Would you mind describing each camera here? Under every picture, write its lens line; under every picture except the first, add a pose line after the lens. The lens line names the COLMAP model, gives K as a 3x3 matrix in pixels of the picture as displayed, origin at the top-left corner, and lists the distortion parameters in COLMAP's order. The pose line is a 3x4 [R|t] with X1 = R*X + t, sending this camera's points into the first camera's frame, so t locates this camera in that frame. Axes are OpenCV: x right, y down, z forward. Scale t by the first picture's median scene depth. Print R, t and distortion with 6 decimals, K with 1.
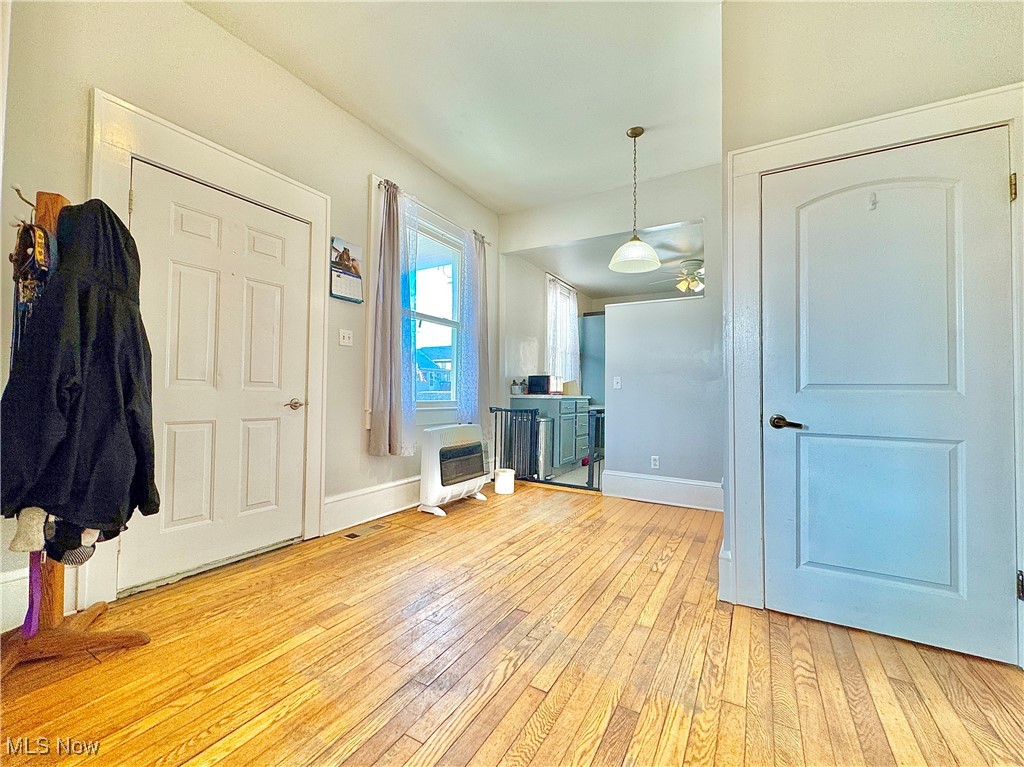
lens RADIAL K [[425.5, 0, 512.0], [0, 425.5, 383.5], [0, 0, 1]] dist [-0.001611, -0.000185]
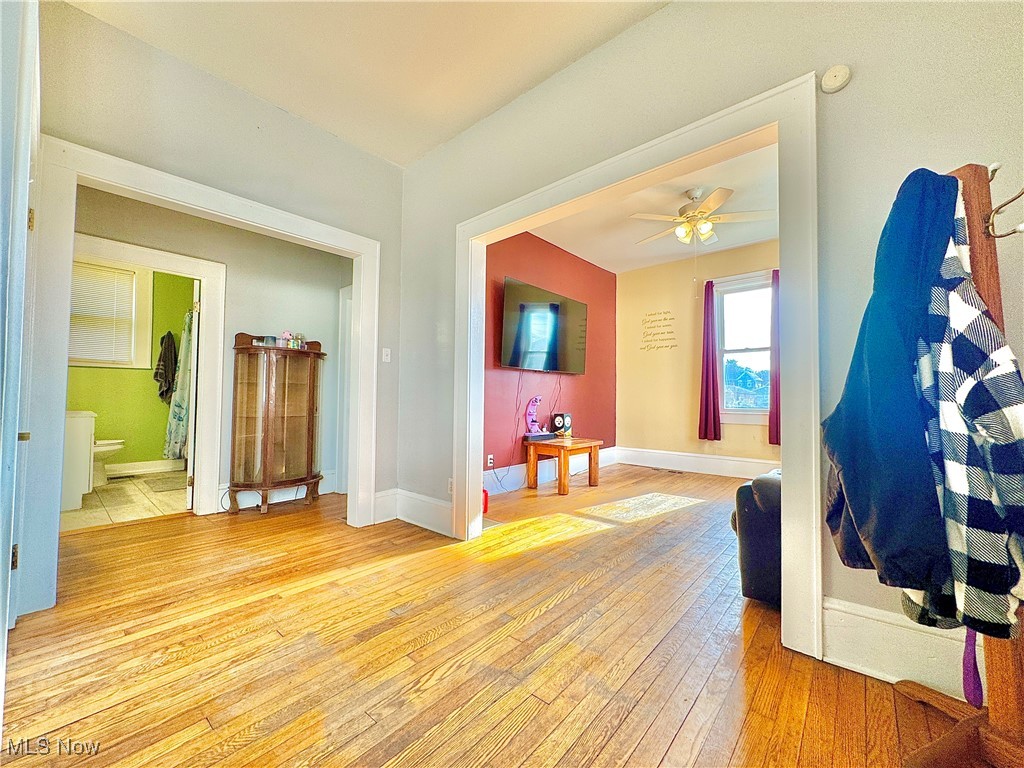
lens RADIAL K [[407.3, 0, 512.0], [0, 407.3, 384.0], [0, 0, 1]] dist [-0.000255, -0.000094]
pose [[-0.980737, -0.011100, 0.195018, -0.221076], [-0.022147, 0.998265, -0.054558, 0.016485], [-0.194074, -0.057827, -0.979281, 1.113601]]
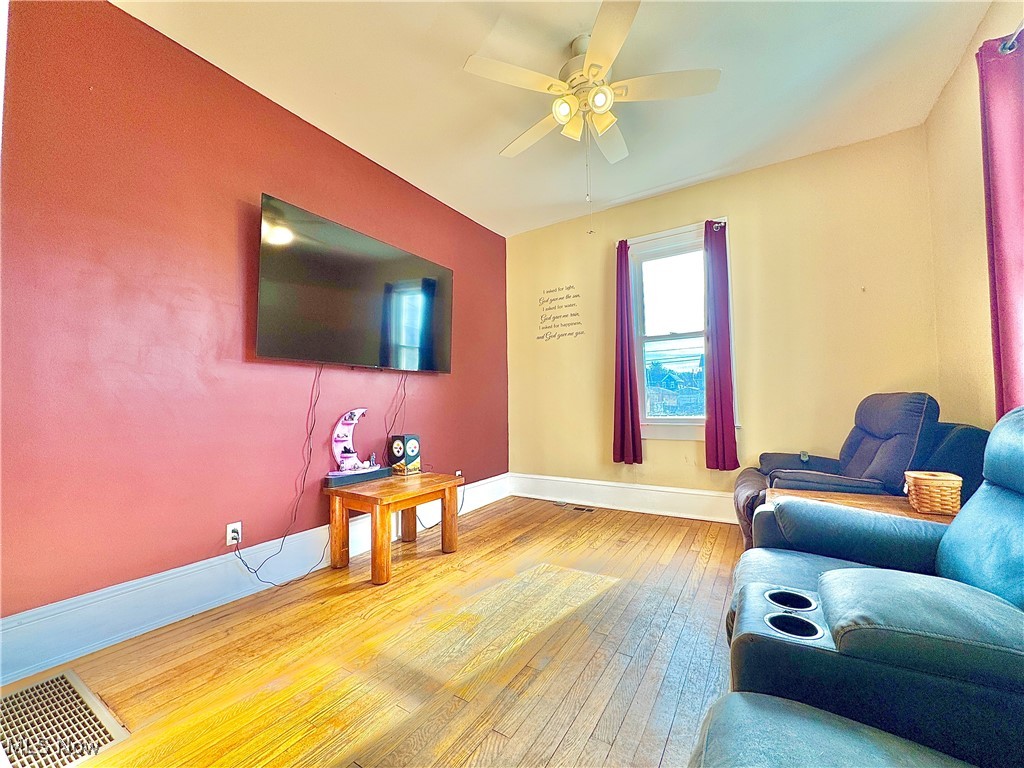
lens RADIAL K [[407.3, 0, 512.0], [0, 407.3, 384.0], [0, 0, 1]] dist [-0.000255, -0.000094]
pose [[-0.999047, 0.007595, 0.042972, -0.240828], [0.004647, 0.997655, -0.068284, 0.013280], [-0.043390, -0.068019, -0.996740, 1.051226]]
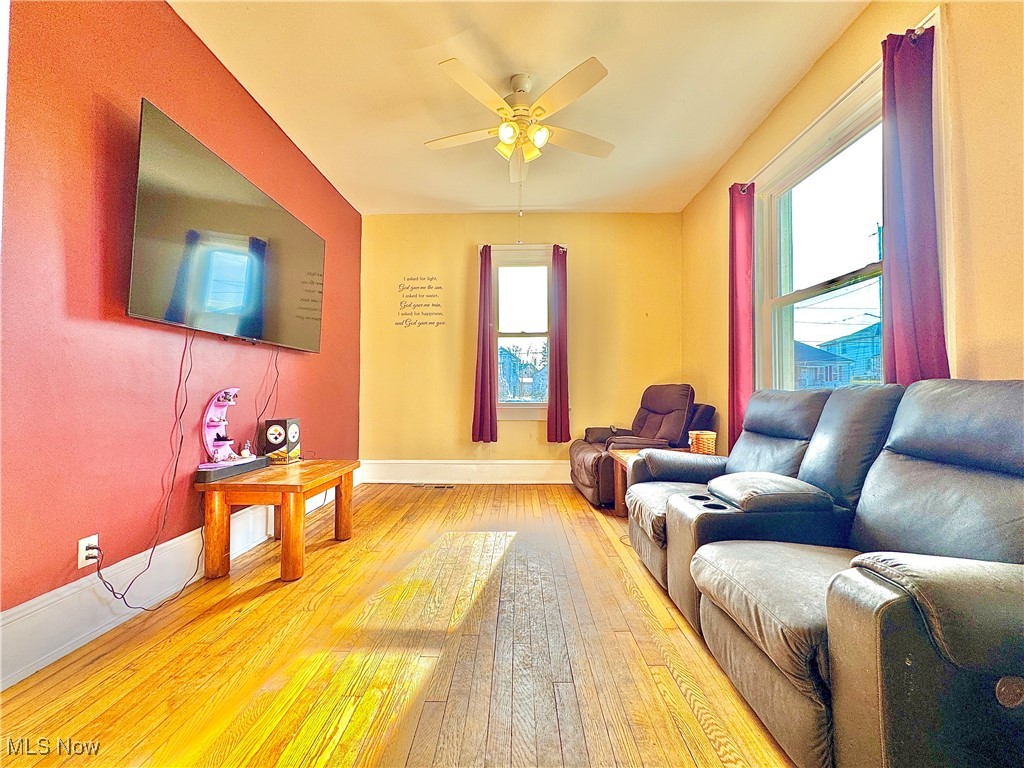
lens RADIAL K [[407.3, 0, 512.0], [0, 407.3, 384.0], [0, 0, 1]] dist [-0.000255, -0.000094]
pose [[-0.875744, -0.019868, -0.482367, -0.210001], [0.002577, 0.998946, -0.045825, 0.015402], [0.482769, -0.041375, -0.874770, 1.053692]]
